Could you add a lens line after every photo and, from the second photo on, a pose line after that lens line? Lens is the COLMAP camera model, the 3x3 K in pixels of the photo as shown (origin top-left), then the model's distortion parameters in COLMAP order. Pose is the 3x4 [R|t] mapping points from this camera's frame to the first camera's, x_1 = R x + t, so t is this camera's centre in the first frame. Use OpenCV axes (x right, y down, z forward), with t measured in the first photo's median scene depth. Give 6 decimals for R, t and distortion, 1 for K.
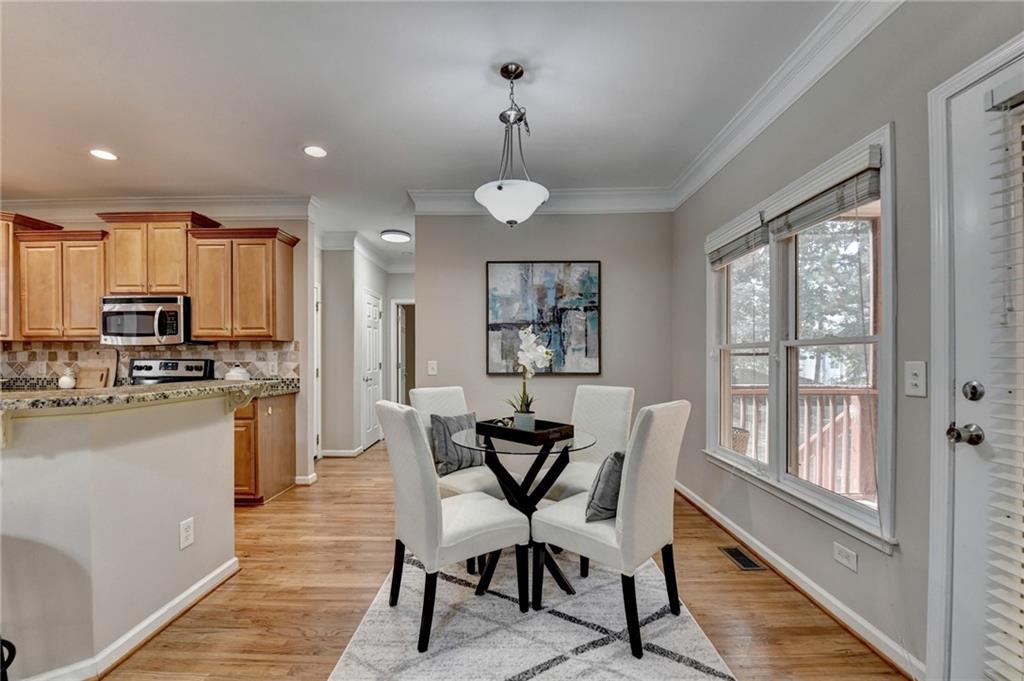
lens RADIAL K [[422.0, 0, 508.0], [0, 422.0, 359.5], [0, 0, 1]] dist [-0.019444, -0.000639]
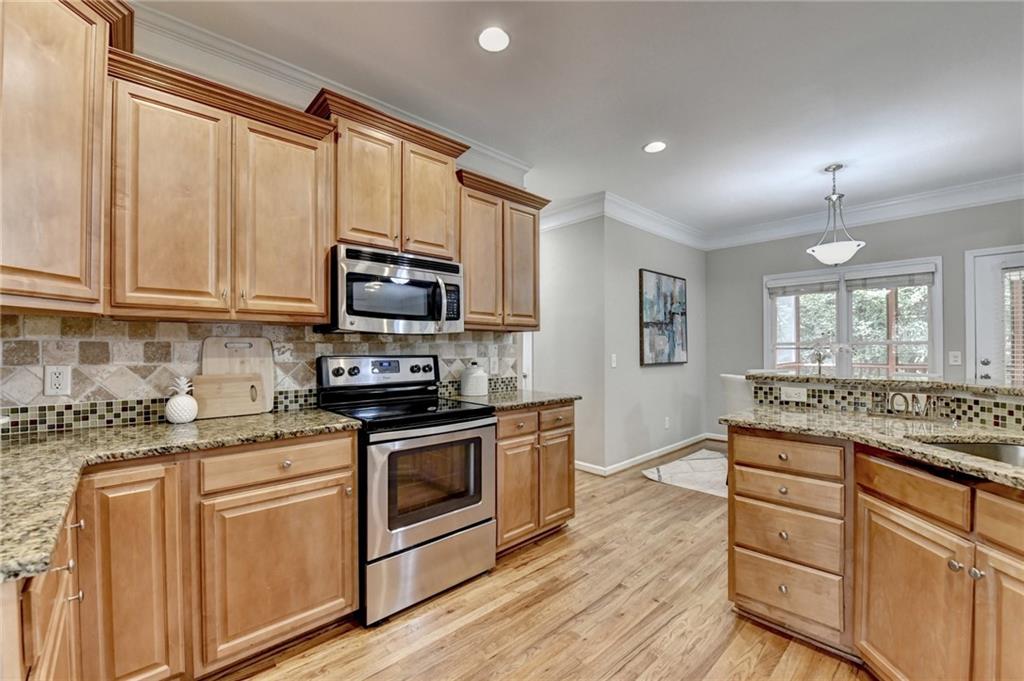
lens RADIAL K [[422.0, 0, 510.2], [0, 422.0, 344.4], [0, 0, 1]] dist [-0.019444, -0.000639]
pose [[0.729601, 0.005518, 0.683851, -1.113794], [0.005112, 0.999895, -0.013523, -0.008513], [-0.683854, 0.013362, 0.729497, 0.403401]]
